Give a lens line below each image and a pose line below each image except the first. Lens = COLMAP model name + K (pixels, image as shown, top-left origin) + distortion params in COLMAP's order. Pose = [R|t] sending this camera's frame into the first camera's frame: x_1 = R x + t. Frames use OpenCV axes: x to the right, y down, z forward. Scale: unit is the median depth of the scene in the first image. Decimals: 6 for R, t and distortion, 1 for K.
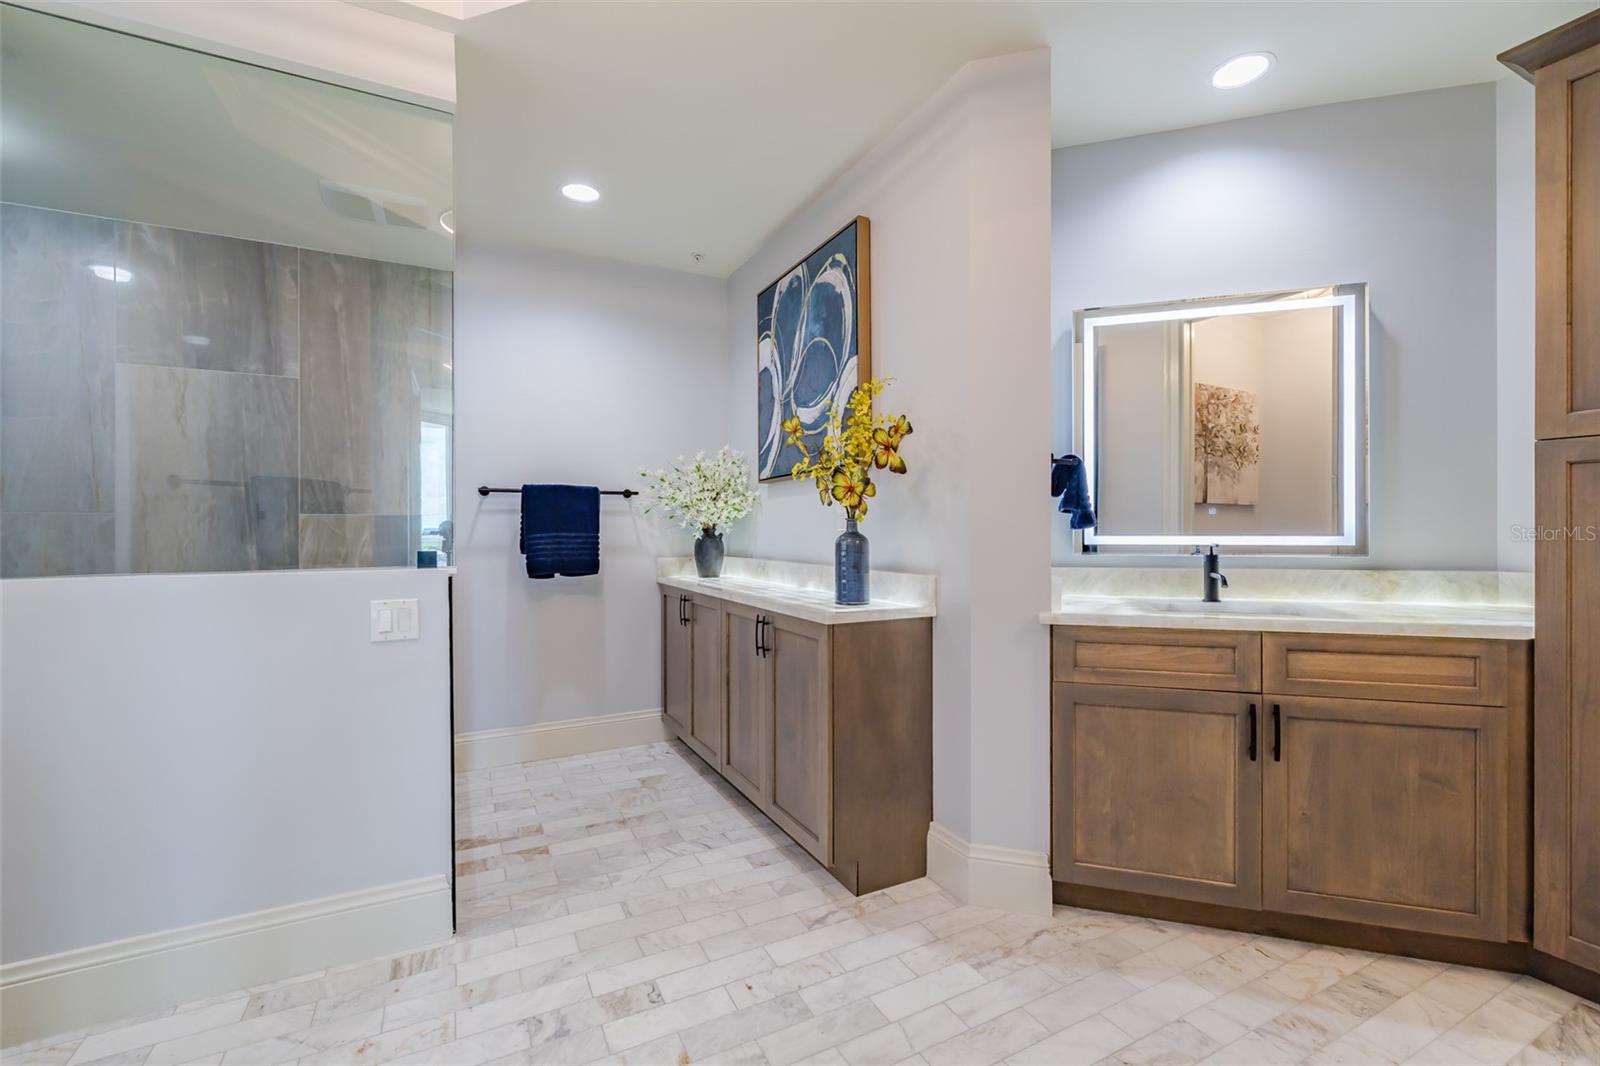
lens RADIAL K [[680.8, 0, 796.7], [0, 680.8, 532.1], [0, 0, 1]] dist [-0.000374, -0.000565]
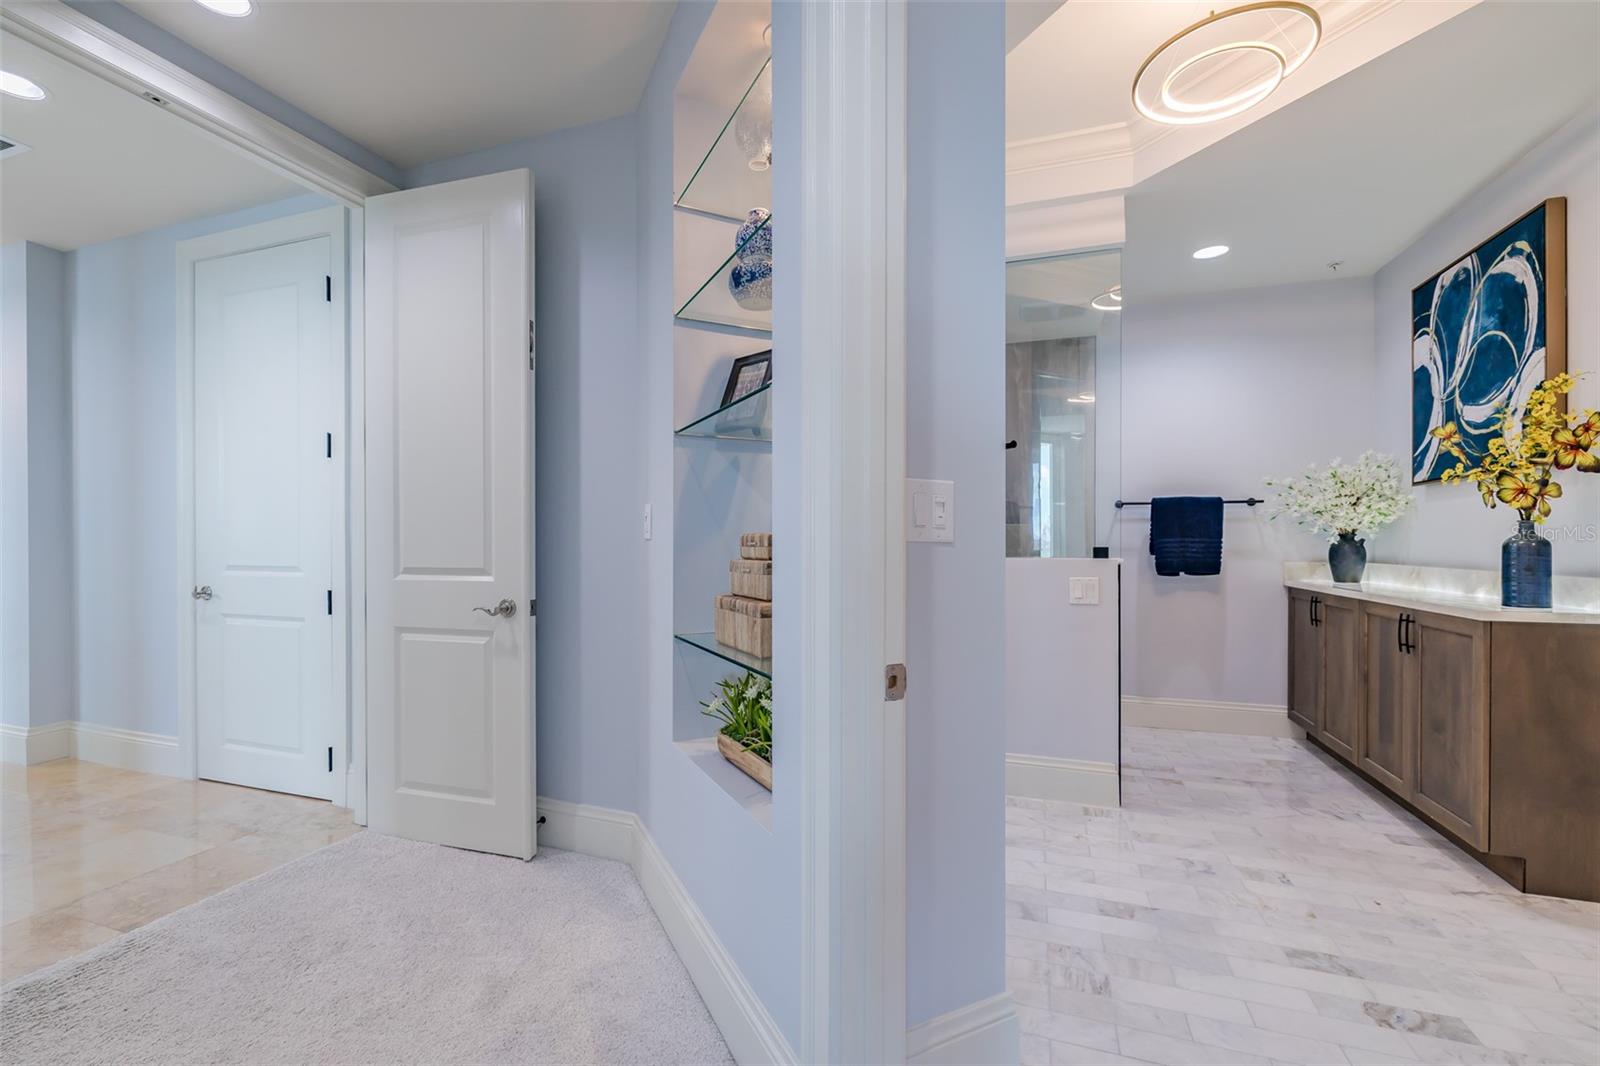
lens RADIAL K [[680.8, 0, 796.8], [0, 680.8, 543.0], [0, 0, 1]] dist [-0.000374, -0.000565]
pose [[0.684227, 0.006457, -0.729240, 0.063303], [-0.005769, 0.999977, 0.003442, 0.012401], [0.729246, 0.001853, 0.684249, -0.367119]]
